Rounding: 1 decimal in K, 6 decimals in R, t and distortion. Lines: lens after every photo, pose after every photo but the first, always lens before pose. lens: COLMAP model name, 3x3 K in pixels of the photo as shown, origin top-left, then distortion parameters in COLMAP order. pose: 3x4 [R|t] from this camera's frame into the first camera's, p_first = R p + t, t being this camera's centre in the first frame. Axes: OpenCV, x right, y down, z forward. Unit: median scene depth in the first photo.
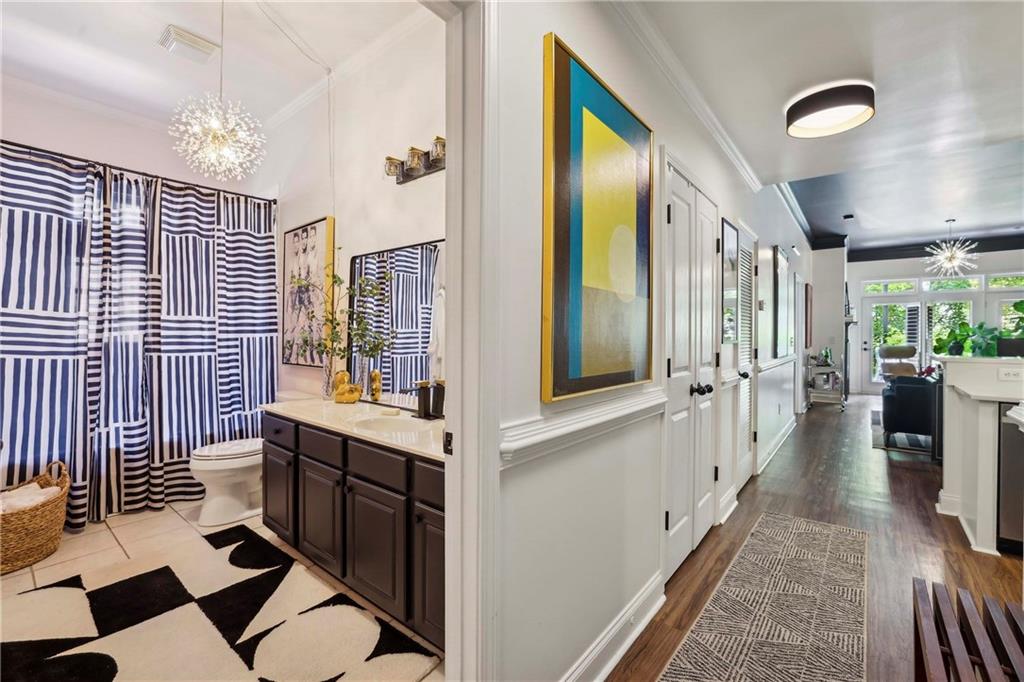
lens RADIAL K [[439.8, 0, 511.3], [0, 439.8, 333.9], [0, 0, 1]] dist [-0.046981, 0.016342]
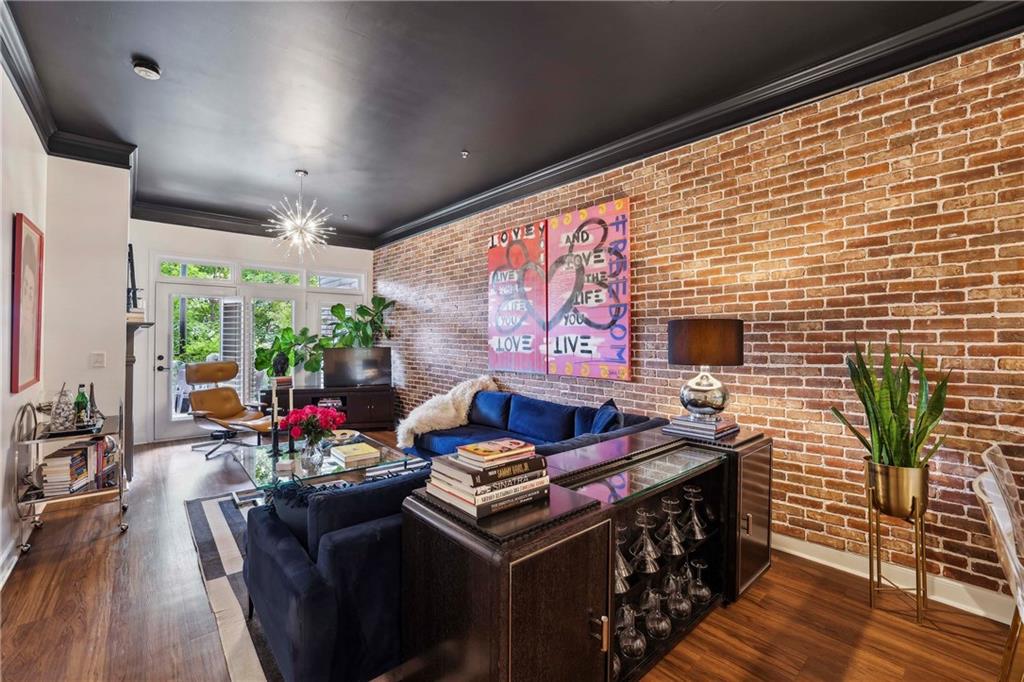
lens RADIAL K [[439.8, 0, 511.3], [0, 439.8, 333.9], [0, 0, 1]] dist [-0.046981, 0.016342]
pose [[0.165022, 0.004204, 0.986281, 0.520938], [-0.005356, 0.999980, -0.003366, -0.021826], [-0.986275, -0.004727, 0.165042, 0.690383]]
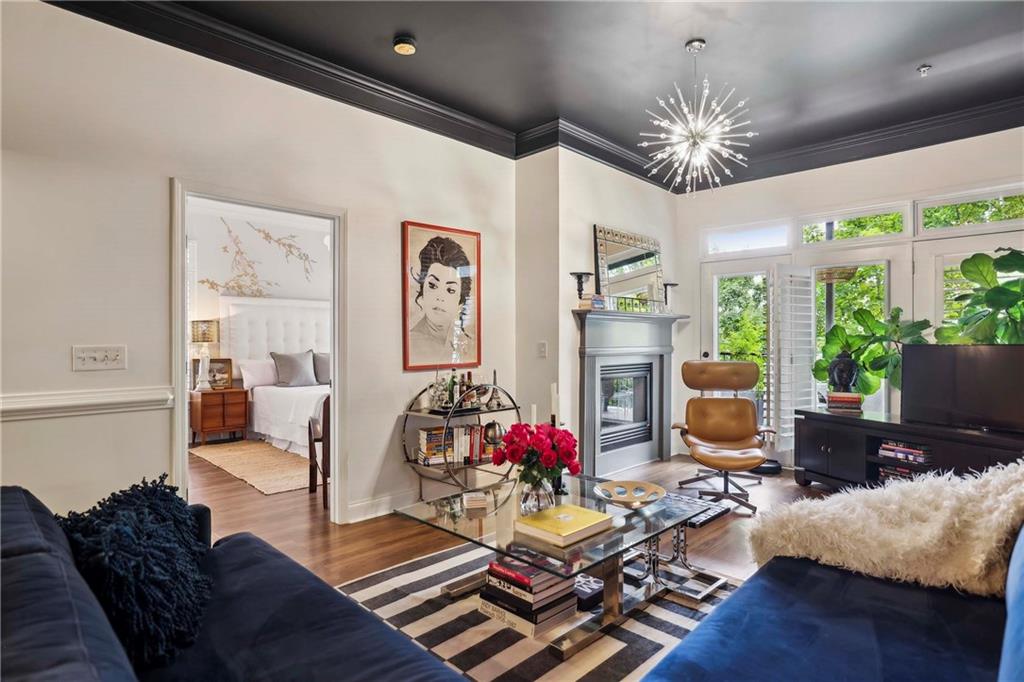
lens RADIAL K [[558.5, 0, 512.0], [0, 558.5, 341.0], [0, 0, 1]] dist [-0.006323, -0.001154]
pose [[0.997602, 0.000160, -0.069213, 1.081573], [0.000154, 0.999990, 0.004530, 0.004617], [0.069213, -0.004529, 0.997592, 0.585279]]
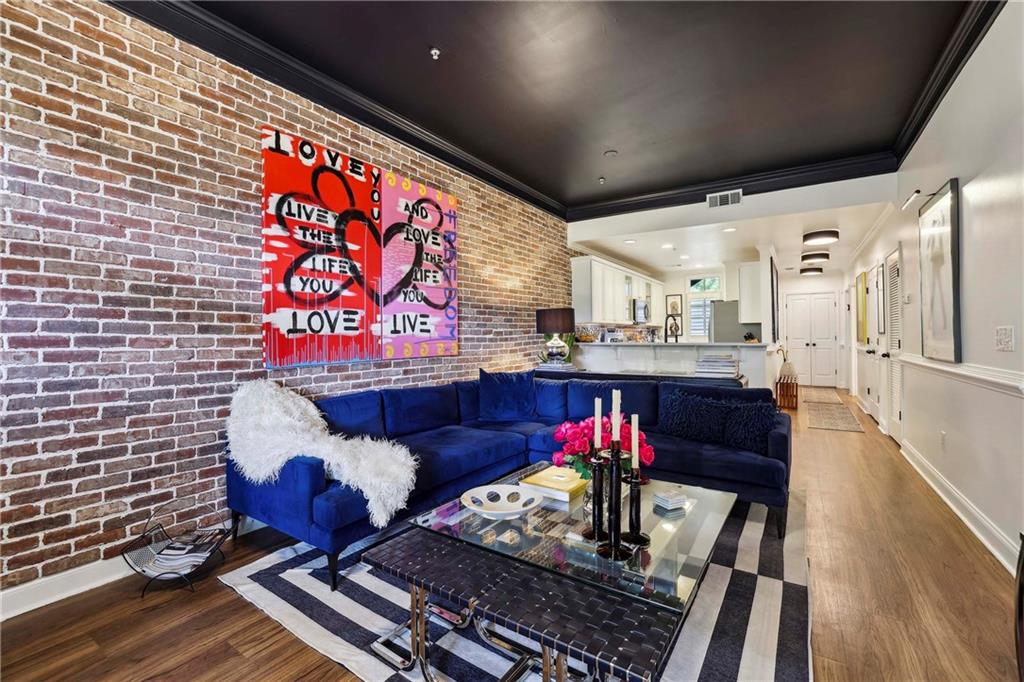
lens RADIAL K [[439.8, 0, 511.3], [0, 439.8, 333.9], [0, 0, 1]] dist [-0.046981, 0.016342]
pose [[-0.994753, 0.005683, -0.102145, 1.177172], [0.006655, 0.999936, -0.009183, 0.016063], [0.102087, -0.009815, -0.994727, 1.395909]]
